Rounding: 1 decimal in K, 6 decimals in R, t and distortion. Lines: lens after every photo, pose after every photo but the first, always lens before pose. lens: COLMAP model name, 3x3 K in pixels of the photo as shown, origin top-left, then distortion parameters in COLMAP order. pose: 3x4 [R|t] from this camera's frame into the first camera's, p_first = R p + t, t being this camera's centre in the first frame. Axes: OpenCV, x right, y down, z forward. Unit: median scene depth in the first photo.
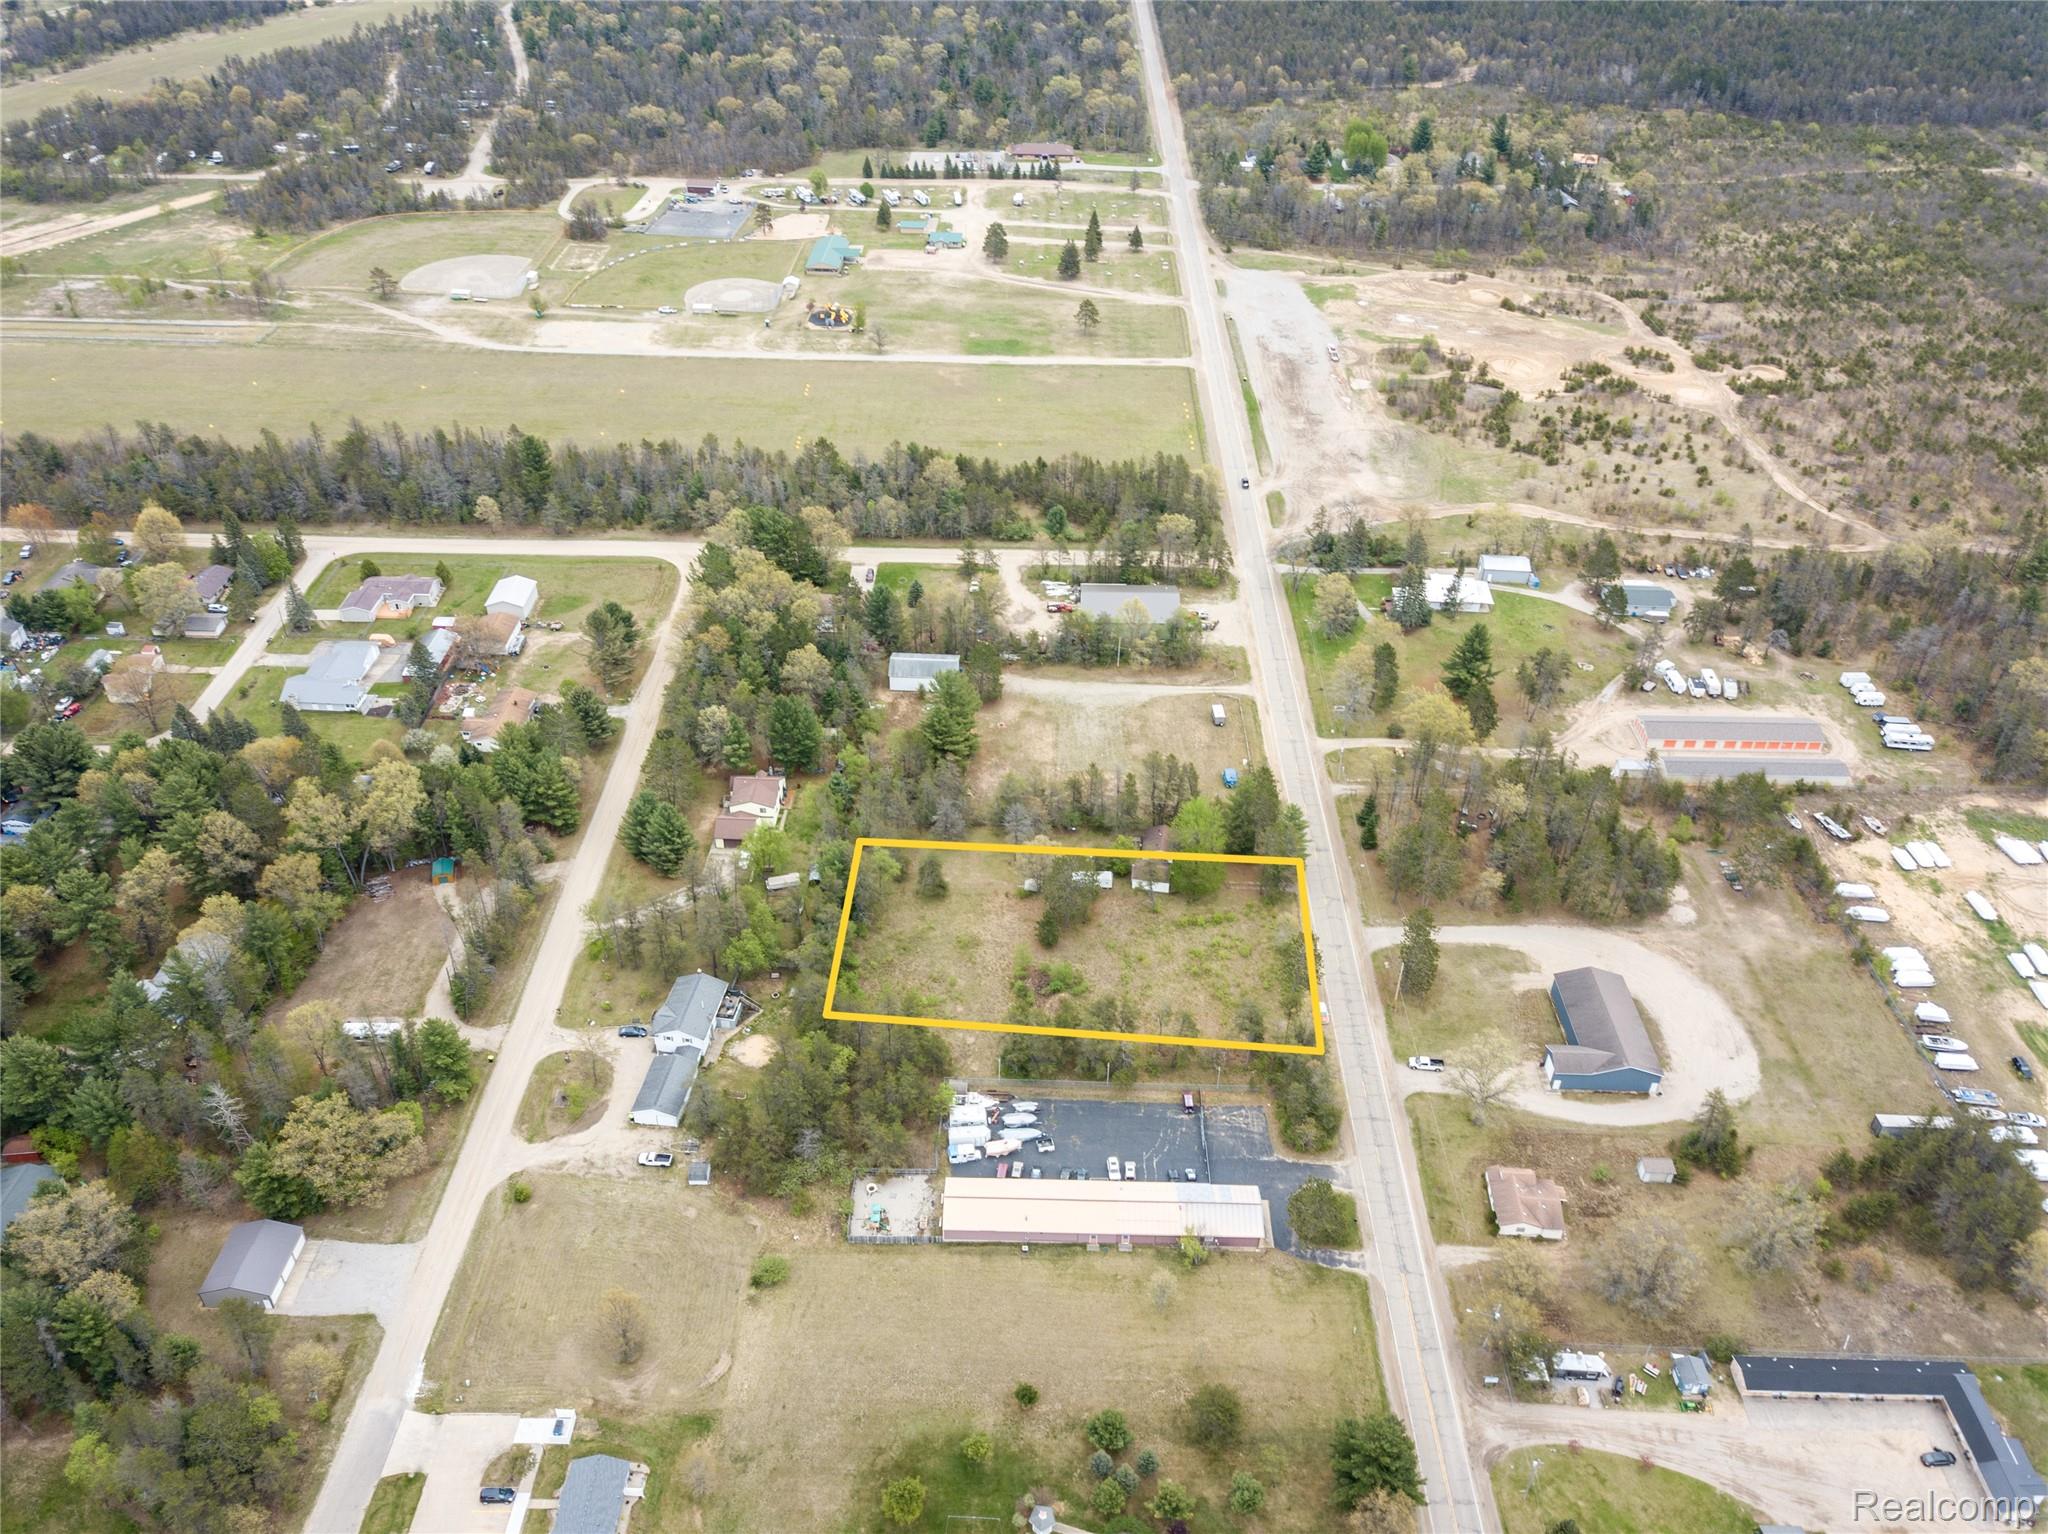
lens RADIAL K [[1550.4, 0, 1022.3], [0, 1550.4, 778.2], [0, 0, 1]] dist [0.026861, 0.005797]
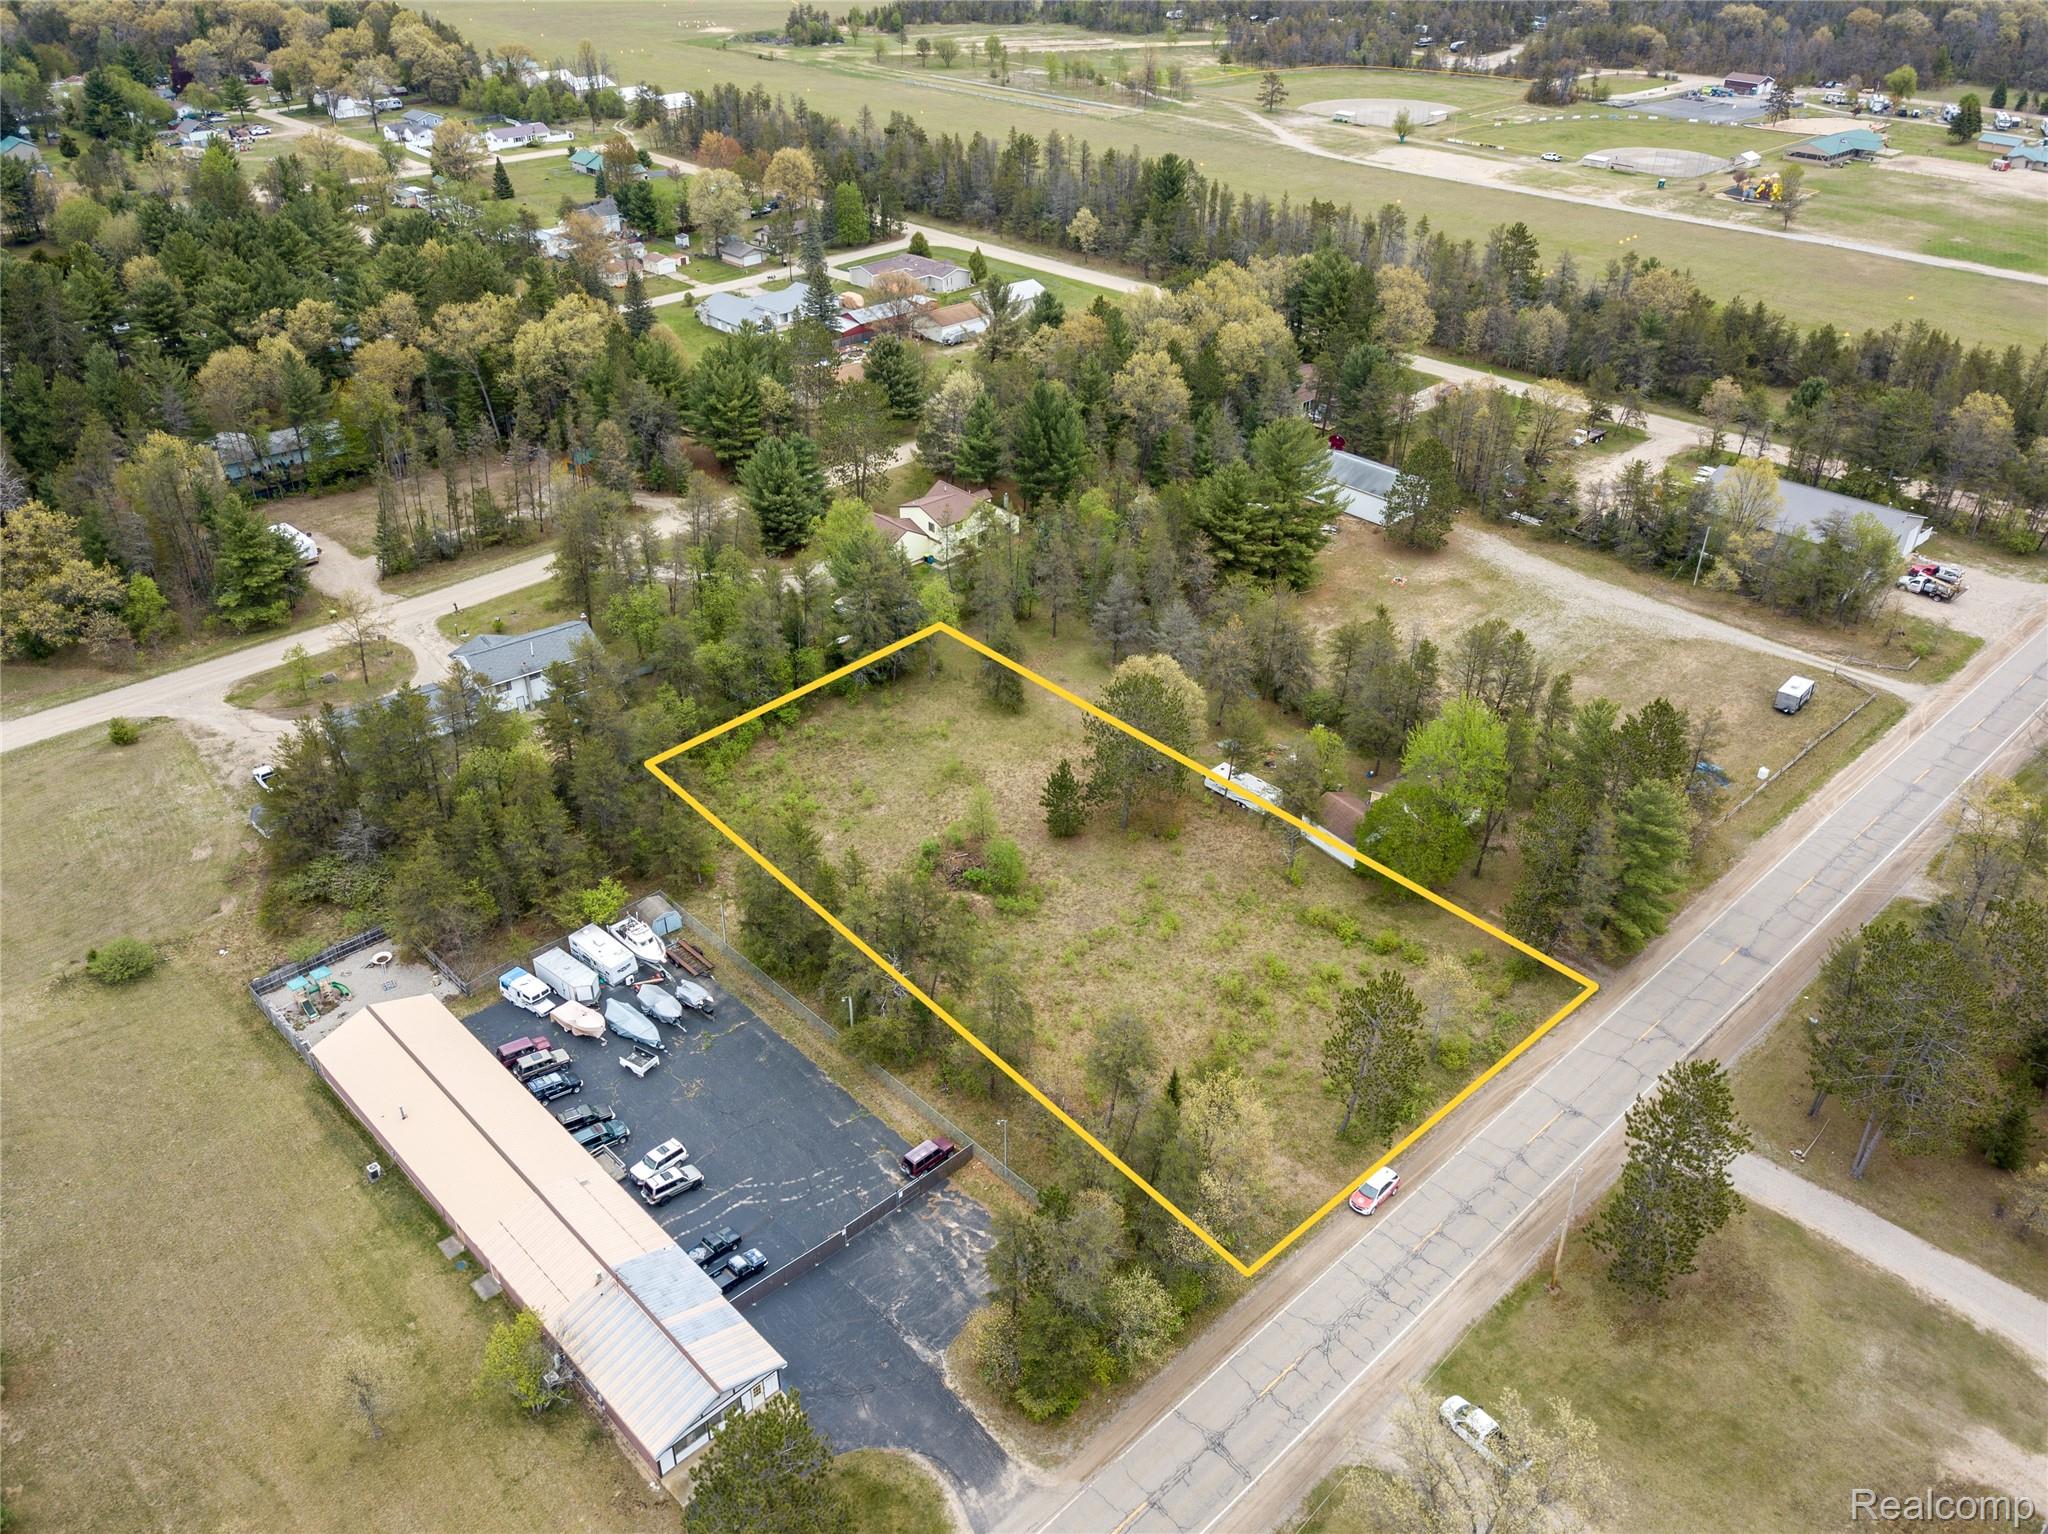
lens RADIAL K [[1520.2, 0, 1023.4], [0, 1520.2, 835.3], [0, 0, 1]] dist [0.008719, 0.007112]
pose [[0.703217, 0.391641, -0.593383, 0.245292], [-0.418130, 0.902827, 0.100353, 0.049489], [0.575024, 0.177541, 0.798640, 0.461350]]
